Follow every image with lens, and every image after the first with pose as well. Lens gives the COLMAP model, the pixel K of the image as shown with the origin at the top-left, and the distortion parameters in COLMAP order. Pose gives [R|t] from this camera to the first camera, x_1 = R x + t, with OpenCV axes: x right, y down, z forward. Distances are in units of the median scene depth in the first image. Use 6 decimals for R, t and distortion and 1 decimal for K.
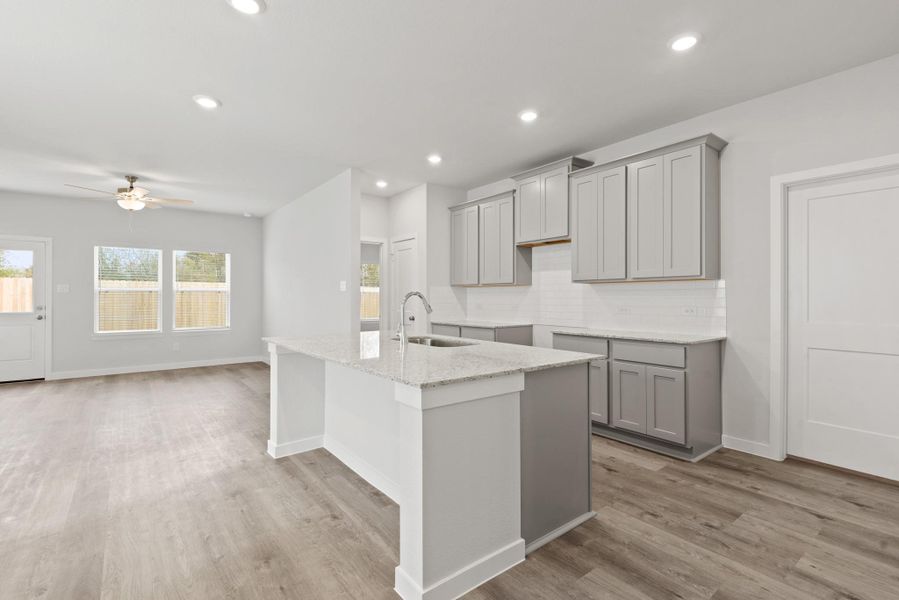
lens RADIAL K [[415.9, 0, 449.8], [0, 415.9, 298.9], [0, 0, 1]] dist [0.023773, -0.003326]
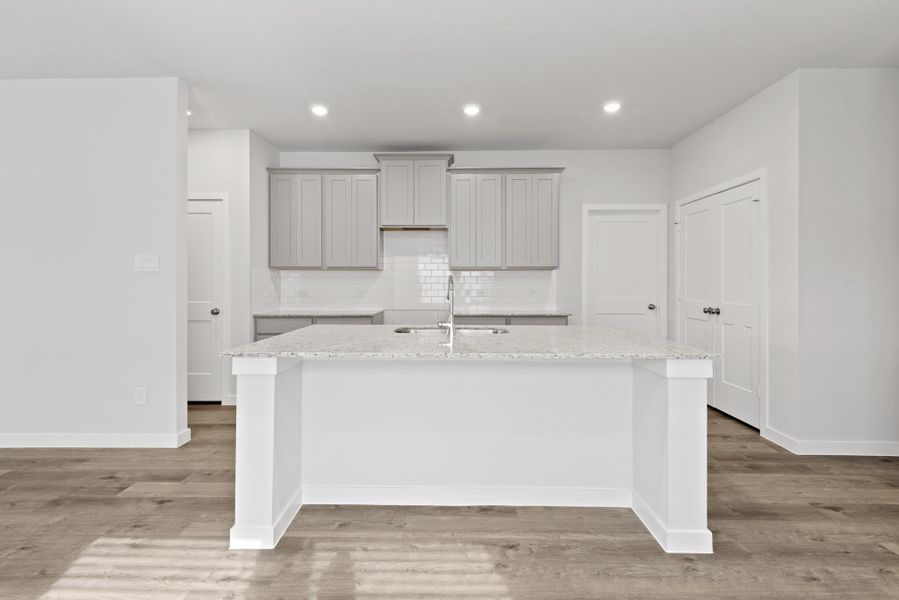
lens RADIAL K [[415.9, 0, 448.5], [0, 415.9, 288.0], [0, 0, 1]] dist [0.023773, -0.003326]
pose [[0.622985, -0.007708, 0.782196, -0.683775], [0.003429, 0.999969, 0.007124, 0.003721], [-0.782227, -0.001756, 0.622992, 0.401498]]
